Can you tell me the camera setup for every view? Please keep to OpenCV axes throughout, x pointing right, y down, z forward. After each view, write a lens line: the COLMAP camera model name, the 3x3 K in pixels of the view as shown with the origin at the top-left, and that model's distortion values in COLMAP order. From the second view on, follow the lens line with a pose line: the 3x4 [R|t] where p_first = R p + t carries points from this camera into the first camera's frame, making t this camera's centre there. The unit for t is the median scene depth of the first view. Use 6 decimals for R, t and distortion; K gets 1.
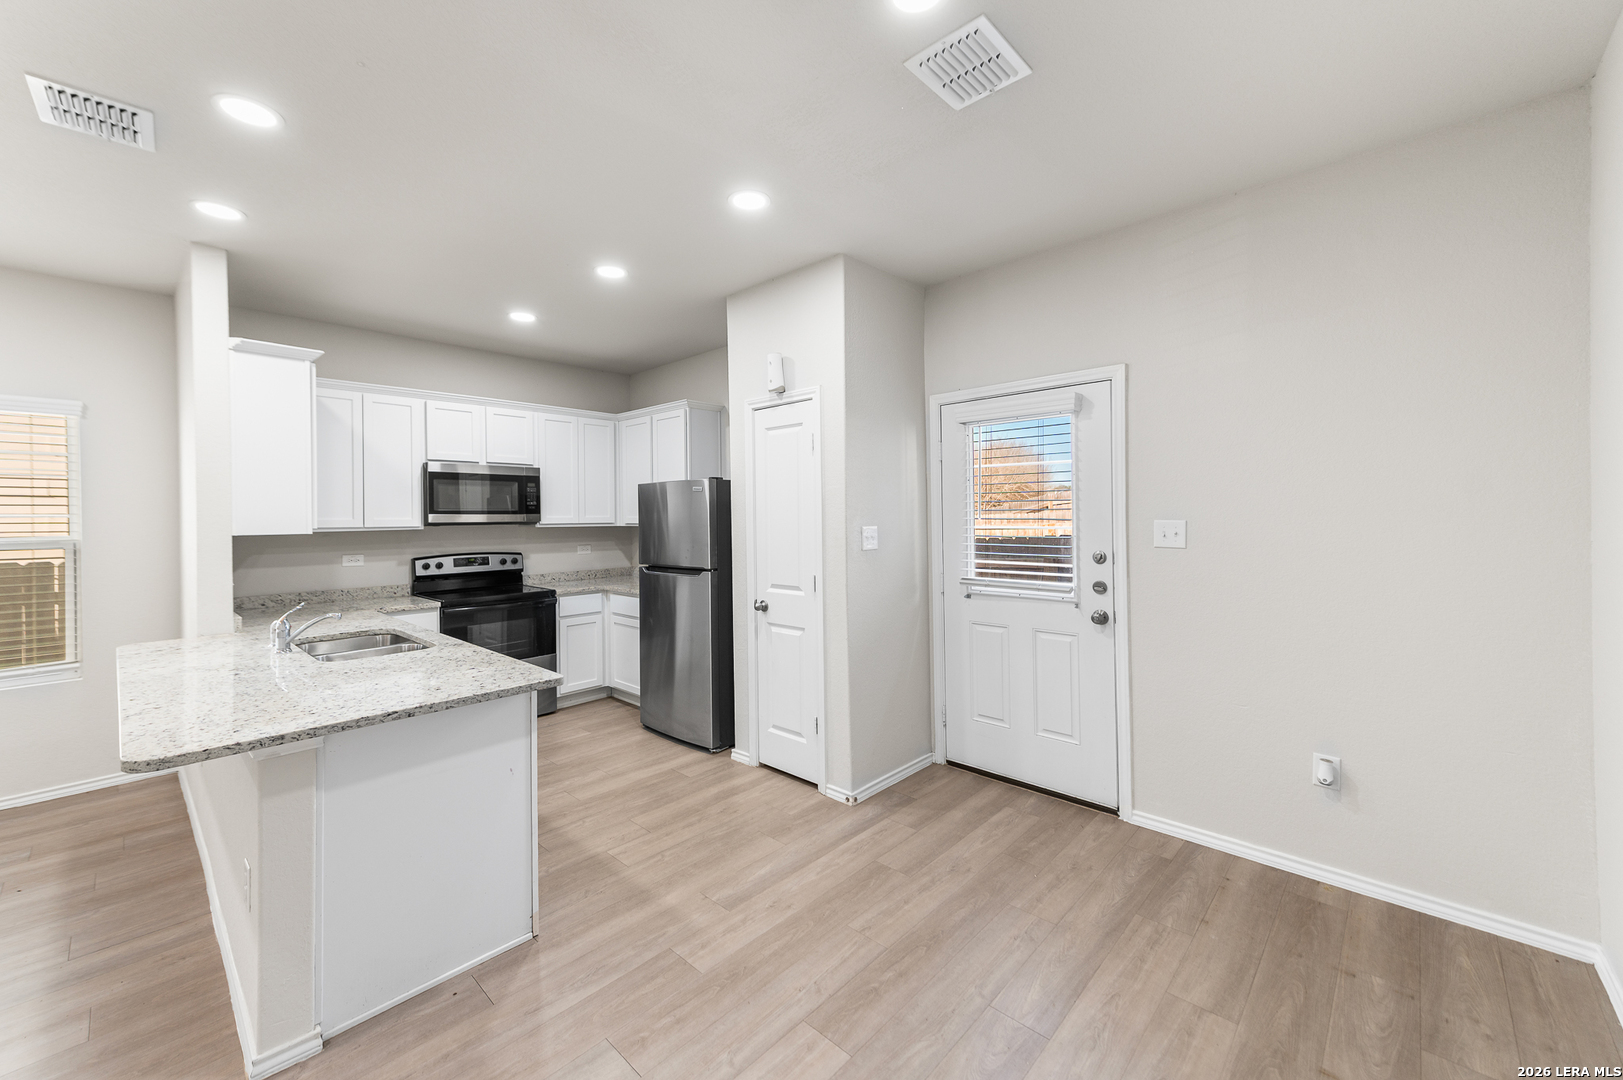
lens RADIAL K [[665.5, 0, 811.6], [0, 665.5, 529.0], [0, 0, 1]] dist [-0.001864, 0.001778]
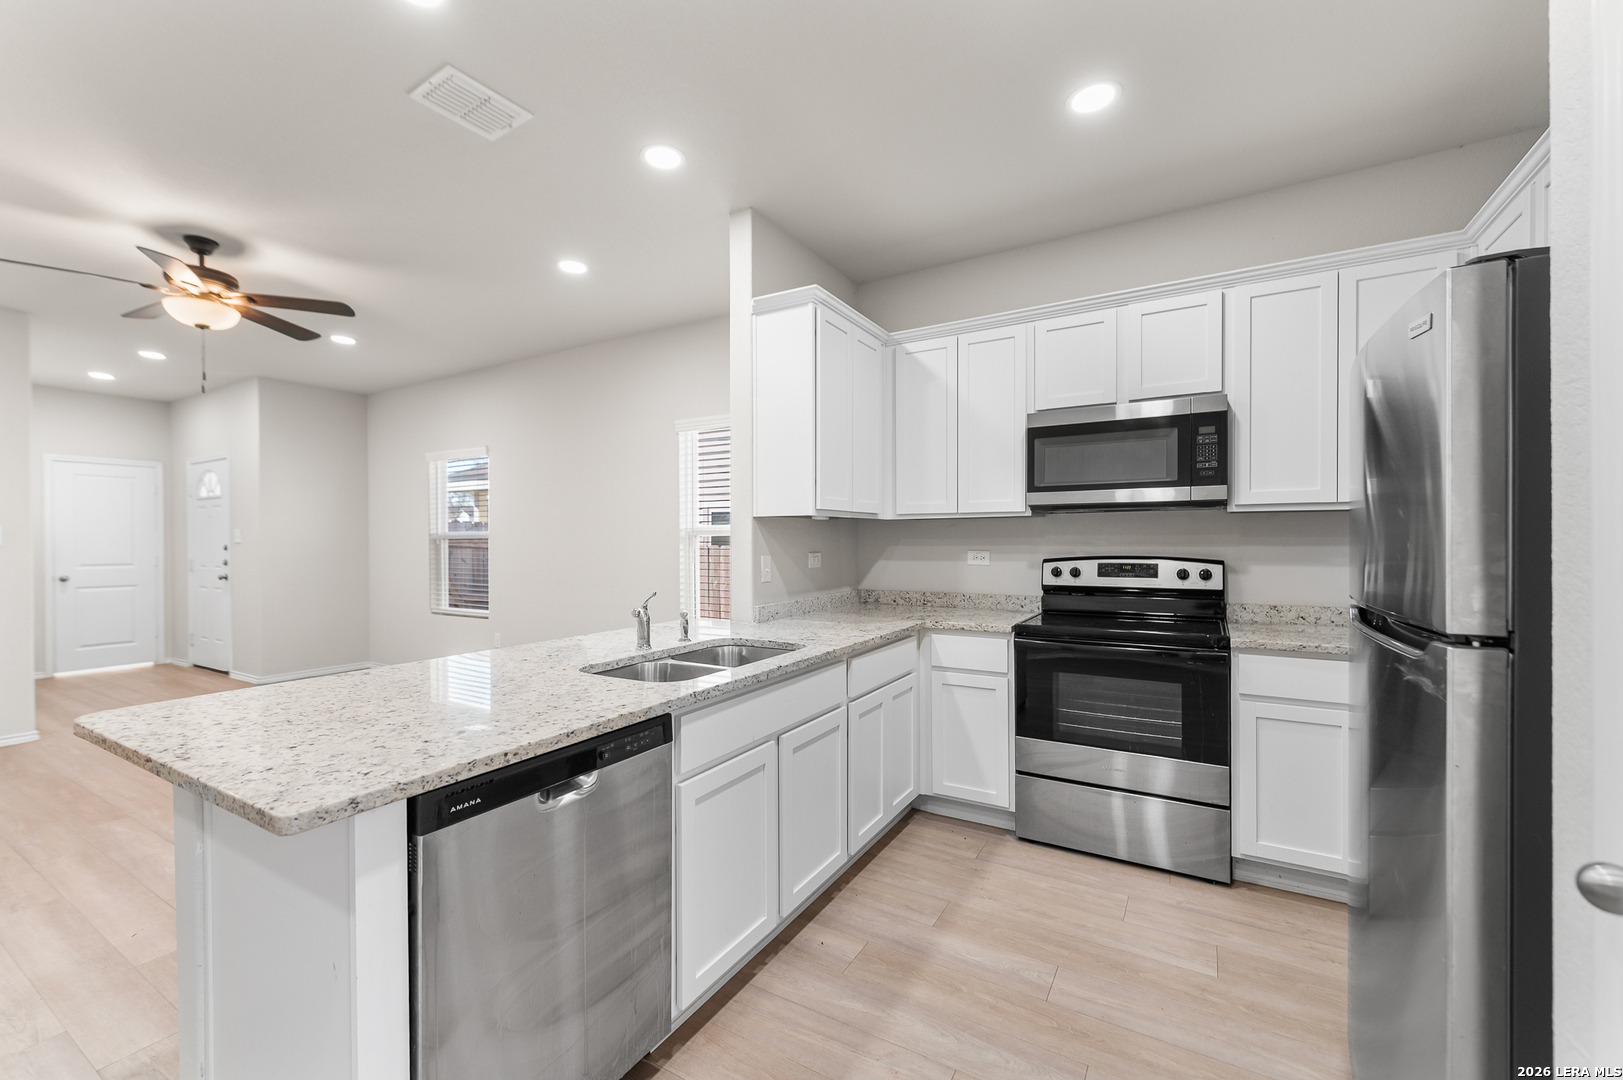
lens RADIAL K [[665.5, 0, 823.5], [0, 665.5, 543.0], [0, 0, 1]] dist [-0.001864, 0.001778]
pose [[0.224039, 0.012000, -0.974506, 0.048166], [-0.019107, 0.999786, 0.007918, 0.034966], [0.974393, 0.016846, 0.224221, 0.831003]]
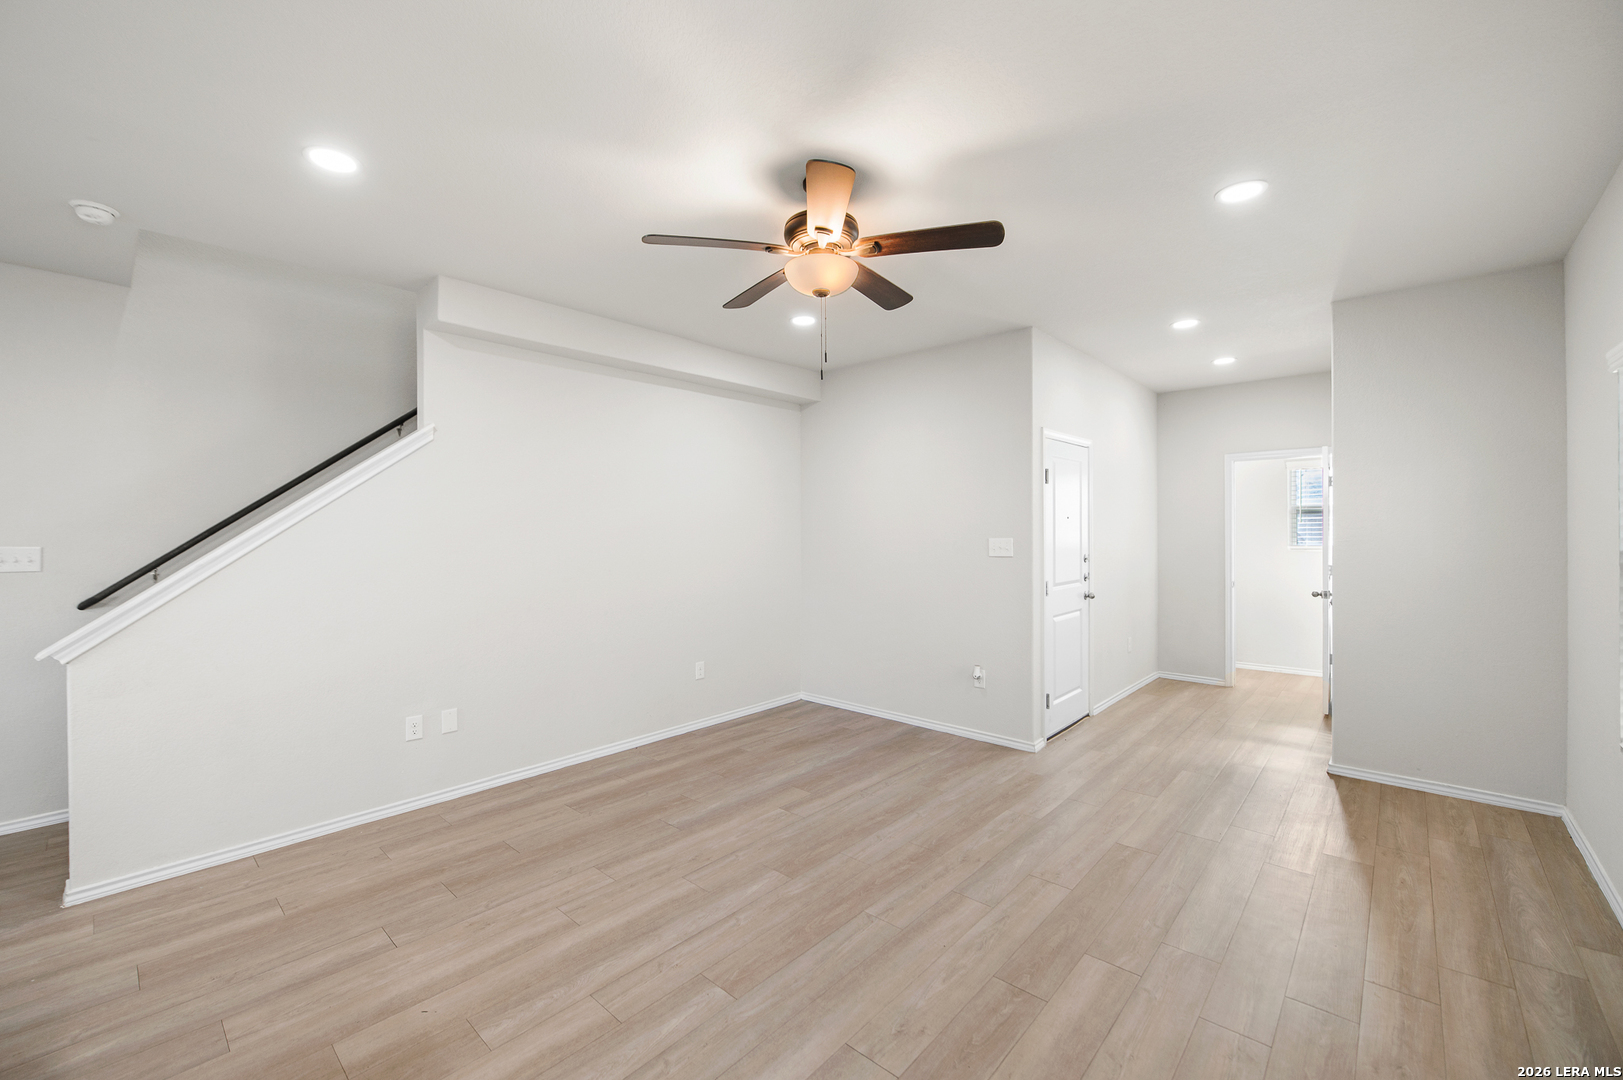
lens RADIAL K [[665.5, 0, 787.2], [0, 665.5, 539.5], [0, 0, 1]] dist [-0.001864, 0.001778]
pose [[-0.999831, 0.017914, 0.004111, -1.040741], [0.018050, 0.999191, 0.035949, -0.005870], [-0.003463, 0.036017, -0.999345, 0.906502]]
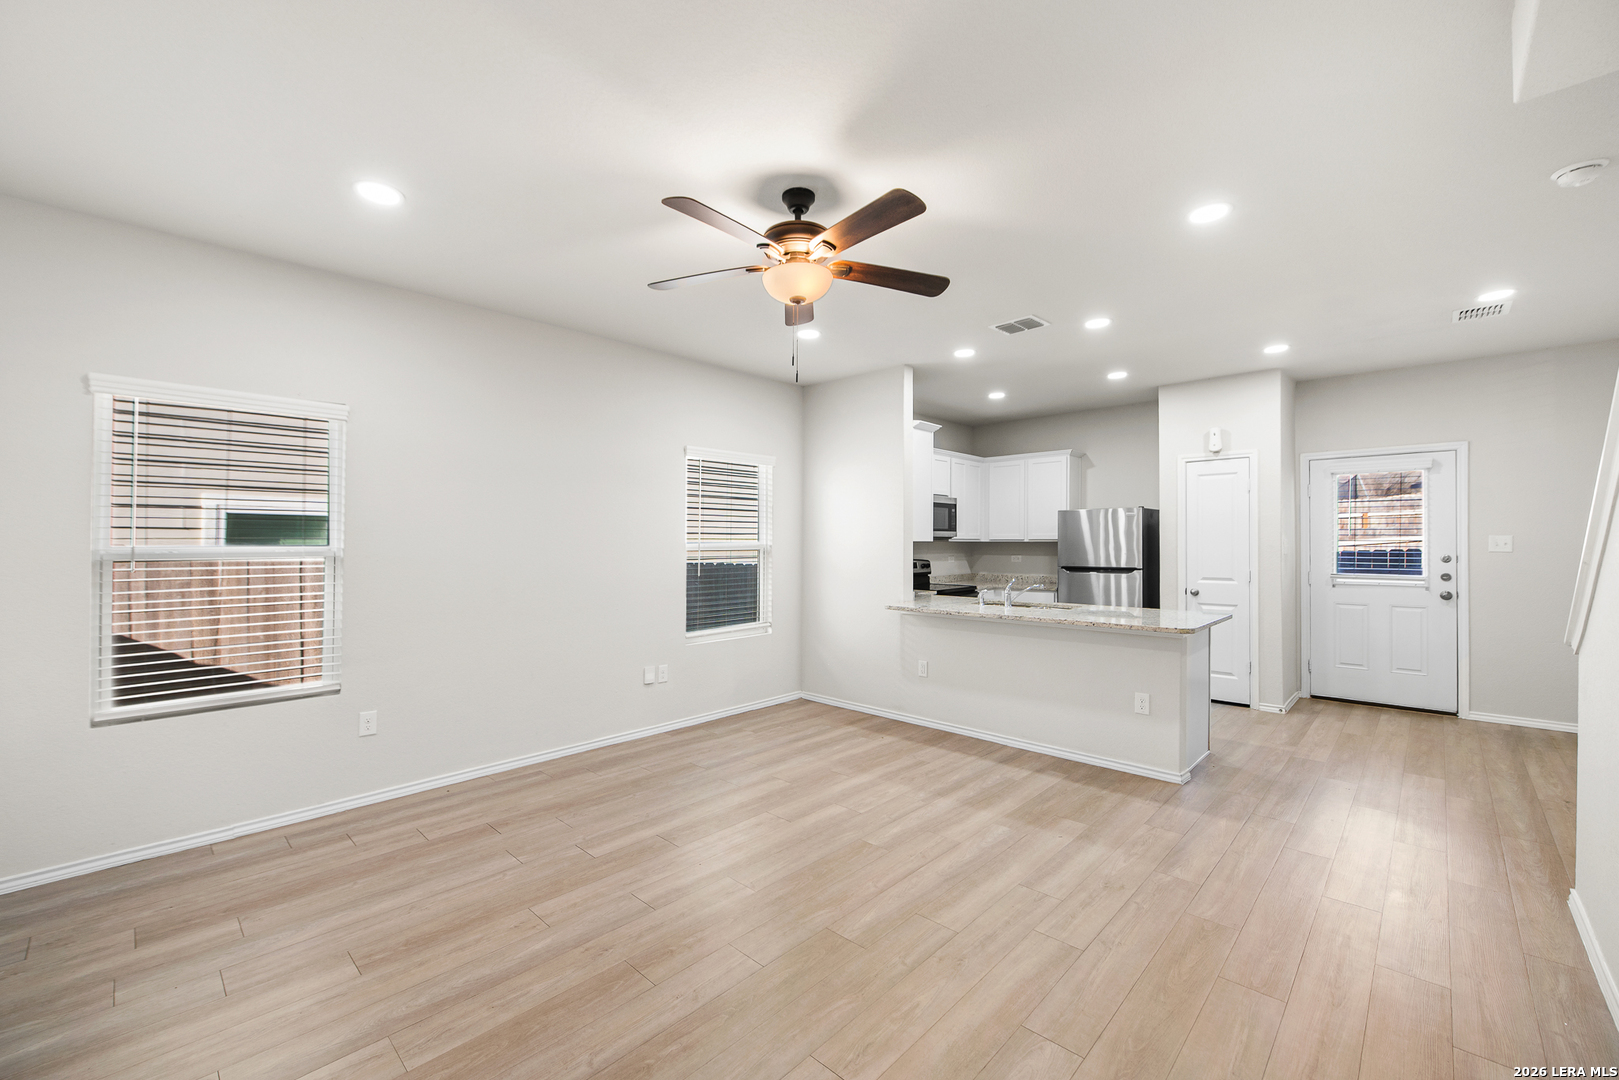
lens RADIAL K [[655.6, 0, 799.4], [0, 655.6, 529.8], [0, 0, 1]] dist [-0.002067, -0.004150]
pose [[0.999939, 0.007034, -0.008509, -1.061363], [-0.007389, 0.999072, -0.042422, 0.049056], [0.008203, 0.042483, 0.999064, -0.565301]]
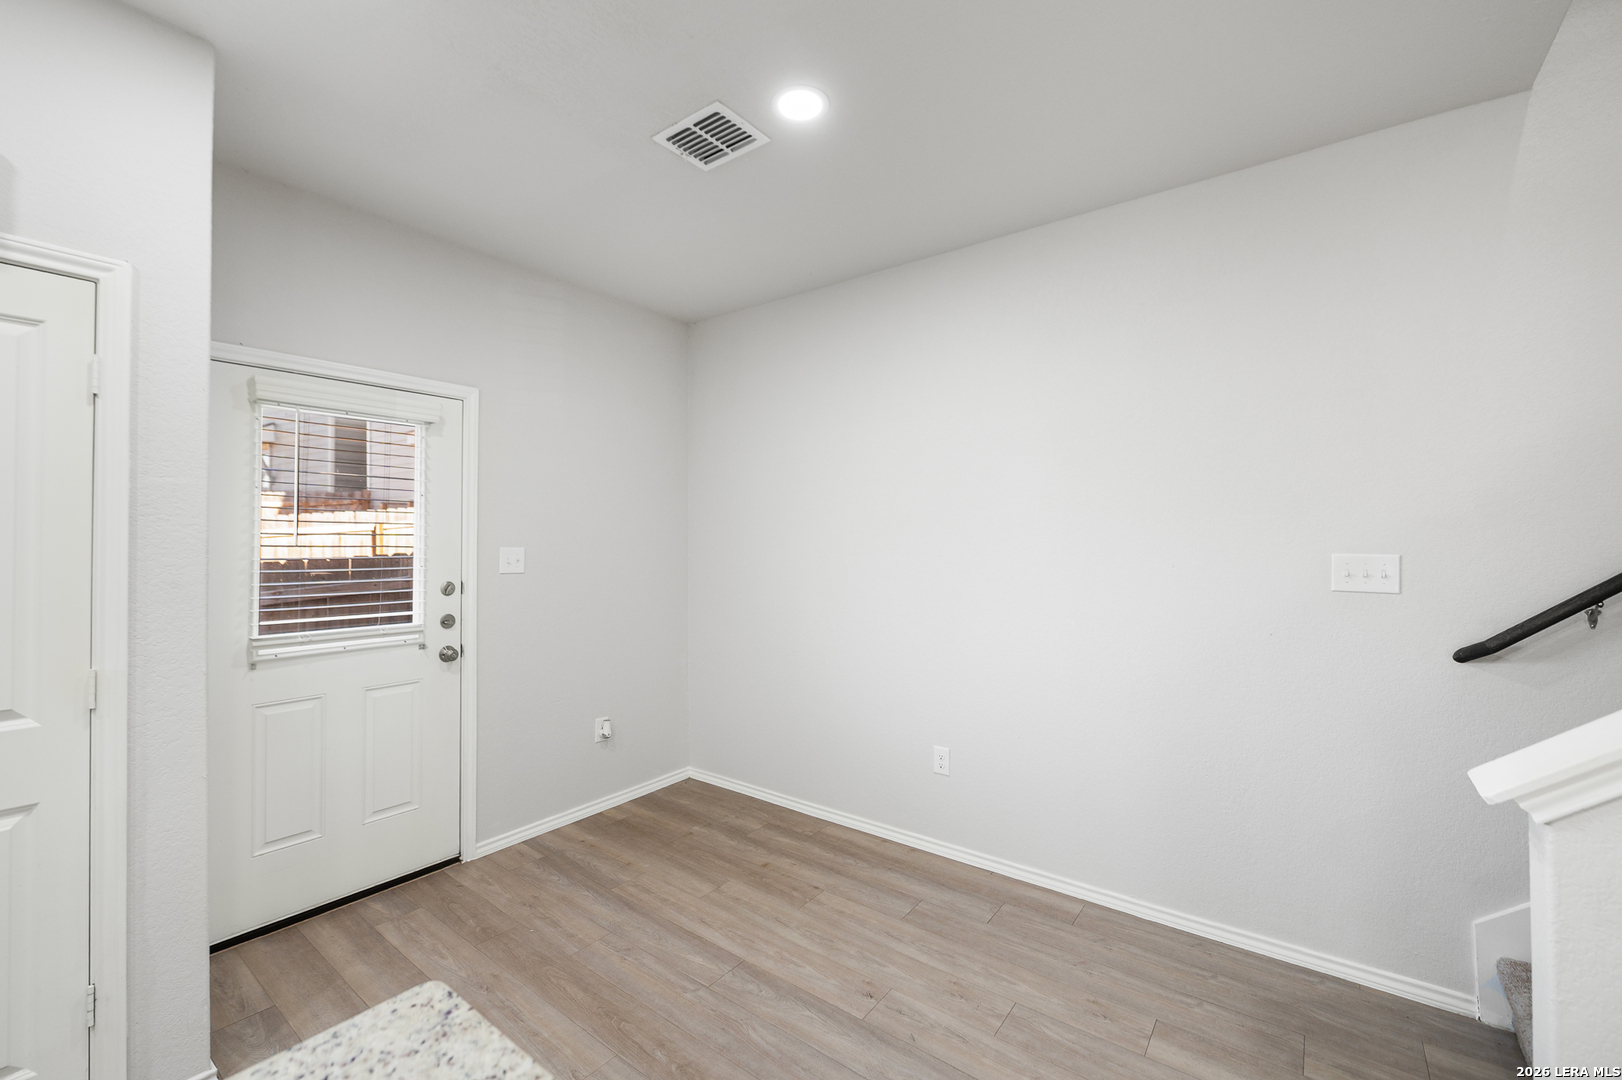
lens RADIAL K [[656.8, 0, 824.6], [0, 656.8, 557.0], [0, 0, 1]] dist [-0.002067, -0.004150]
pose [[-0.138437, -0.011581, 0.990304, -0.501453], [0.024945, 0.999574, 0.015177, -0.001517], [-0.990057, 0.026805, -0.138089, 0.575050]]
